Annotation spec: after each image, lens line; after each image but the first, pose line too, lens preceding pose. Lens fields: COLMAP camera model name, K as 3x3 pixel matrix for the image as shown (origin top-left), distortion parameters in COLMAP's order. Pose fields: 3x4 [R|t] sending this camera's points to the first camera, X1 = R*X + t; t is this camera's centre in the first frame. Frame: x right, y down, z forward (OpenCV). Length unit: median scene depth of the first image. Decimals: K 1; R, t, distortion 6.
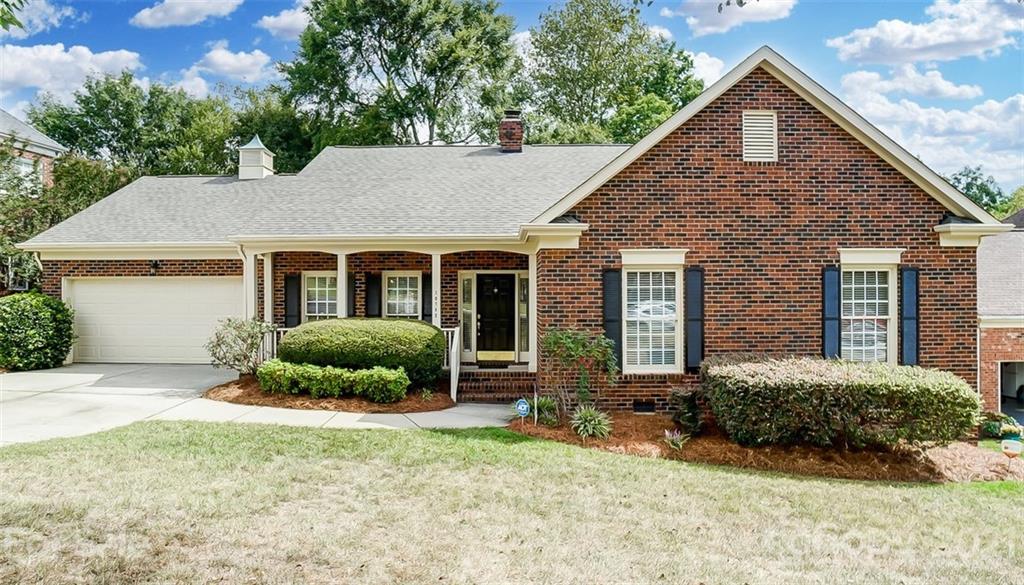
lens RADIAL K [[412.2, 0, 501.8], [0, 412.2, 294.3], [0, 0, 1]] dist [-0.030852, 0.002520]
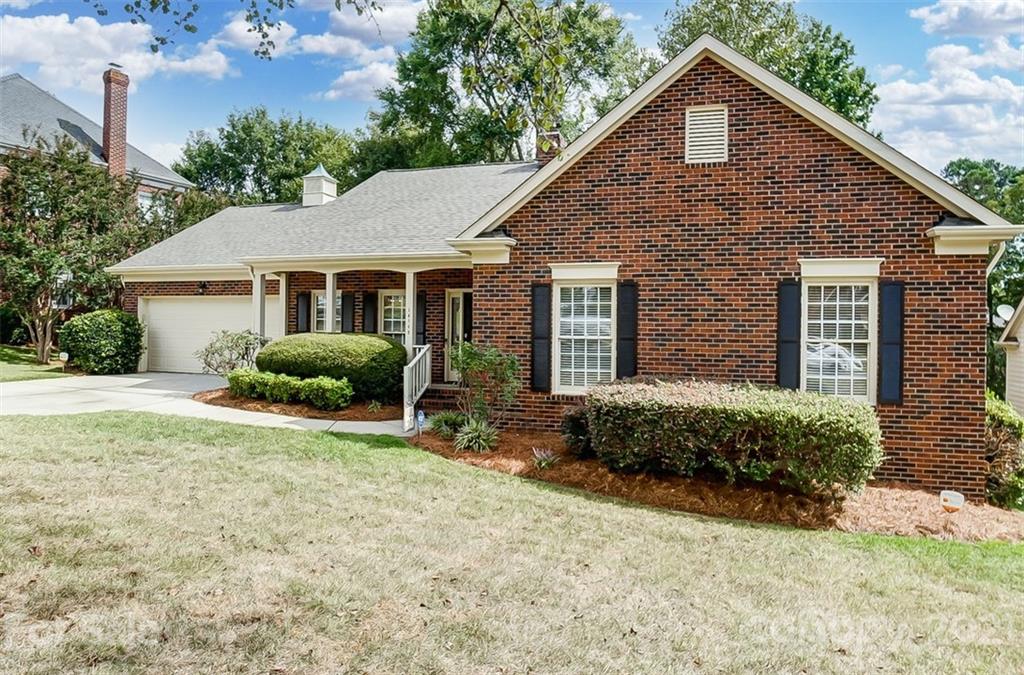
lens RADIAL K [[451.2, 0, 569.7], [0, 451.2, 325.5], [0, 0, 1]] dist [-0.037956, 0.005551]
pose [[0.982381, 0.013700, -0.186384, 0.533063], [-0.013062, 0.999904, 0.004650, 0.028872], [0.186430, -0.002134, 0.982466, -0.020440]]
